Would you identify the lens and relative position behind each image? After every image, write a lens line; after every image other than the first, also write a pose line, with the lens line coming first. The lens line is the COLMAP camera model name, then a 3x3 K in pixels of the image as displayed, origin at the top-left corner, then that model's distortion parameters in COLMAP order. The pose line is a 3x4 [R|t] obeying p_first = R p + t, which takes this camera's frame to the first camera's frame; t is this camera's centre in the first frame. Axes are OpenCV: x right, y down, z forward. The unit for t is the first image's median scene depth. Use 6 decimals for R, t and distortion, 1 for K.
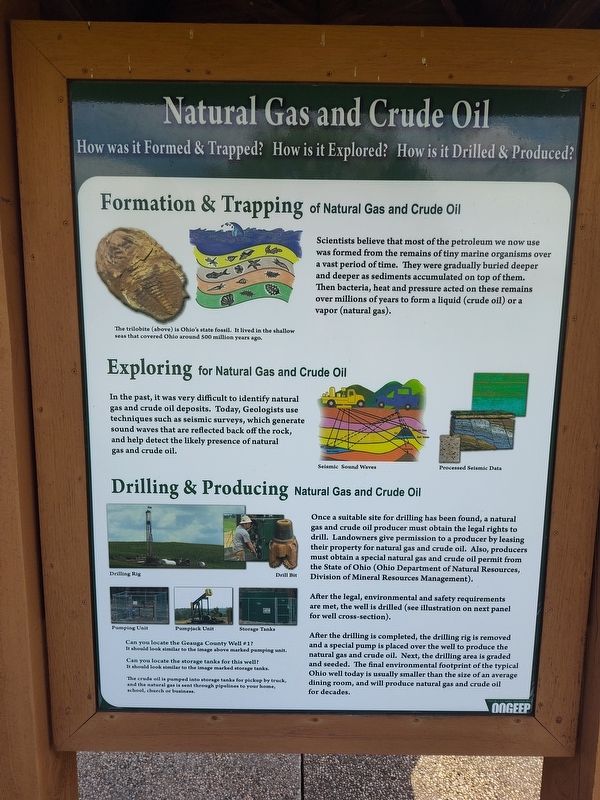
lens RADIAL K [[563.3, 0, 303.0], [0, 563.3, 400.4], [0, 0, 1]] dist [0.031180, -0.039304]
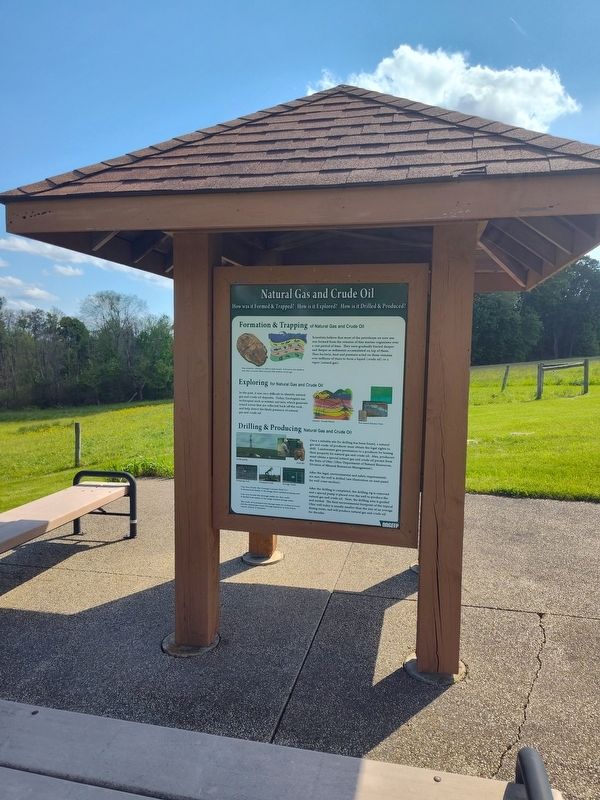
lens RADIAL K [[563.3, 0, 300.4], [0, 563.3, 402.5], [0, 0, 1]] dist [0.031180, -0.039304]
pose [[0.973277, 0.025235, -0.228243, 0.574917], [-0.039113, 0.997637, -0.056485, 0.183950], [0.226278, 0.063902, 0.971964, -1.595108]]
